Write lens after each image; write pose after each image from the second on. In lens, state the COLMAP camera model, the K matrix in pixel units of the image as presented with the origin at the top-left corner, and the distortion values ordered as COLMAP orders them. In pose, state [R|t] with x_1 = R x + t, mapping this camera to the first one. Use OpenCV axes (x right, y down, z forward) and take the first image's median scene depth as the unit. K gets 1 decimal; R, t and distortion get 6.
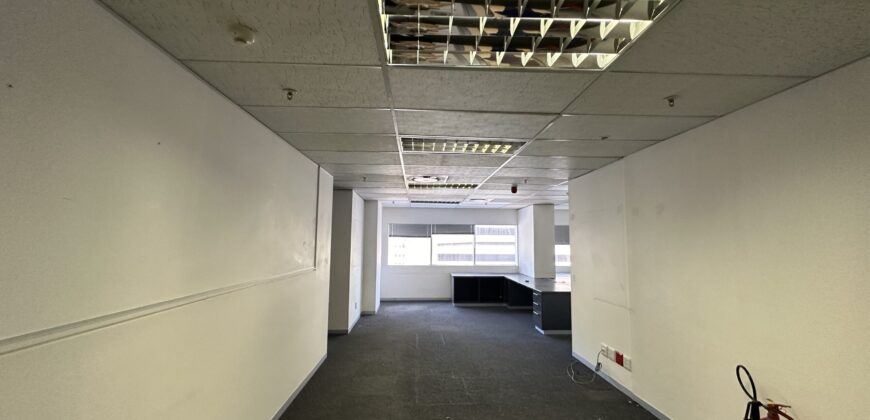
lens RADIAL K [[346.8, 0, 424.1], [0, 346.8, 214.5], [0, 0, 1]] dist [0.000348, 0.000059]
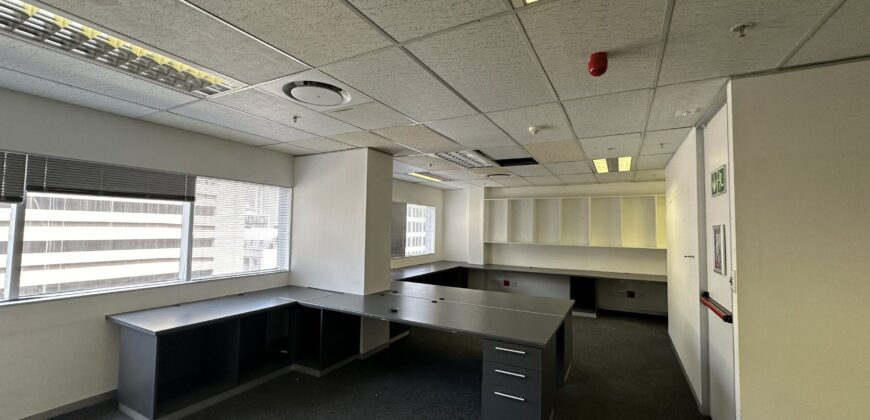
lens RADIAL K [[346.8, 0, 424.1], [0, 346.8, 214.5], [0, 0, 1]] dist [0.000348, 0.000059]
pose [[0.509526, 0.026515, 0.860047, -0.055107], [-0.075491, 0.997048, 0.013986, 0.047638], [-0.857138, -0.072052, 0.510023, 0.588503]]
